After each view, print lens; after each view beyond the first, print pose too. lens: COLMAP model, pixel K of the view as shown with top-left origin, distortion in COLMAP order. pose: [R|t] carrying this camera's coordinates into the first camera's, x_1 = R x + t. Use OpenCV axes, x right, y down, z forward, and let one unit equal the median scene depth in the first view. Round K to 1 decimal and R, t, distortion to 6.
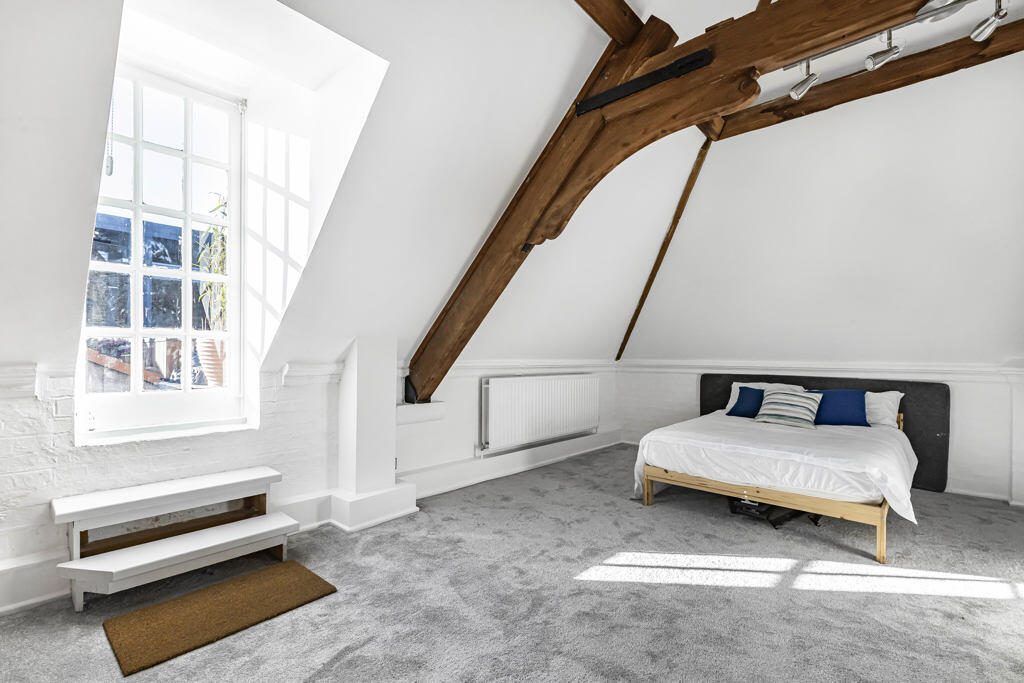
lens RADIAL K [[464.3, 0, 515.9], [0, 464.3, 348.6], [0, 0, 1]] dist [-0.003743, -0.000240]
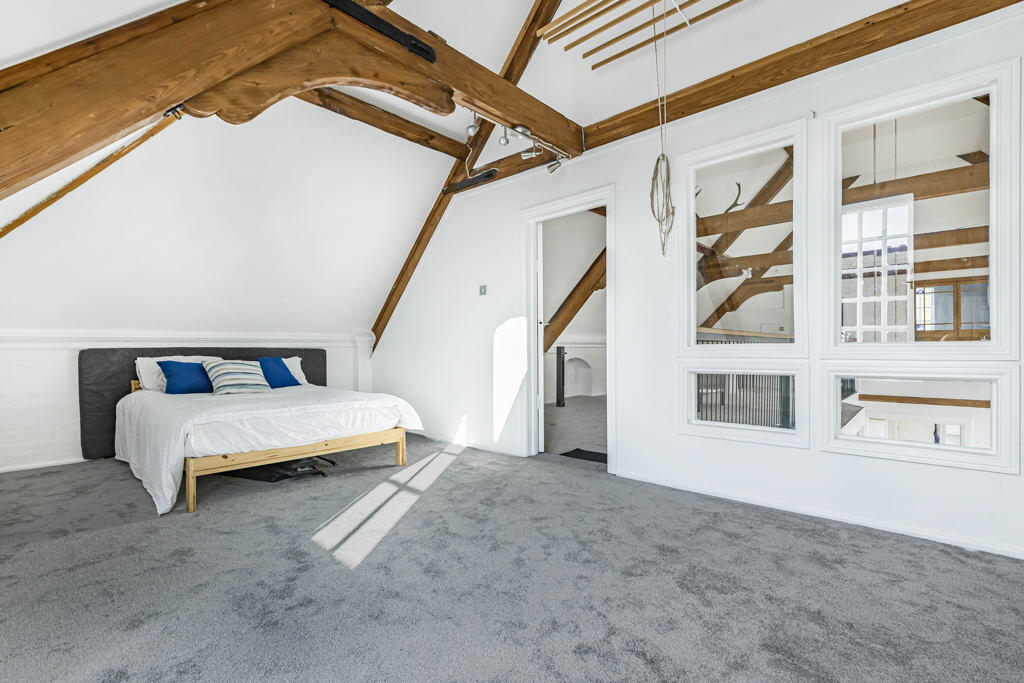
lens RADIAL K [[464.3, 0, 515.7], [0, 464.3, 345.4], [0, 0, 1]] dist [-0.003743, -0.000240]
pose [[0.008622, -0.003695, 0.999956, -0.616337], [-0.007839, 0.999962, 0.003763, 0.080374], [-0.999932, -0.007871, 0.008592, 0.622815]]
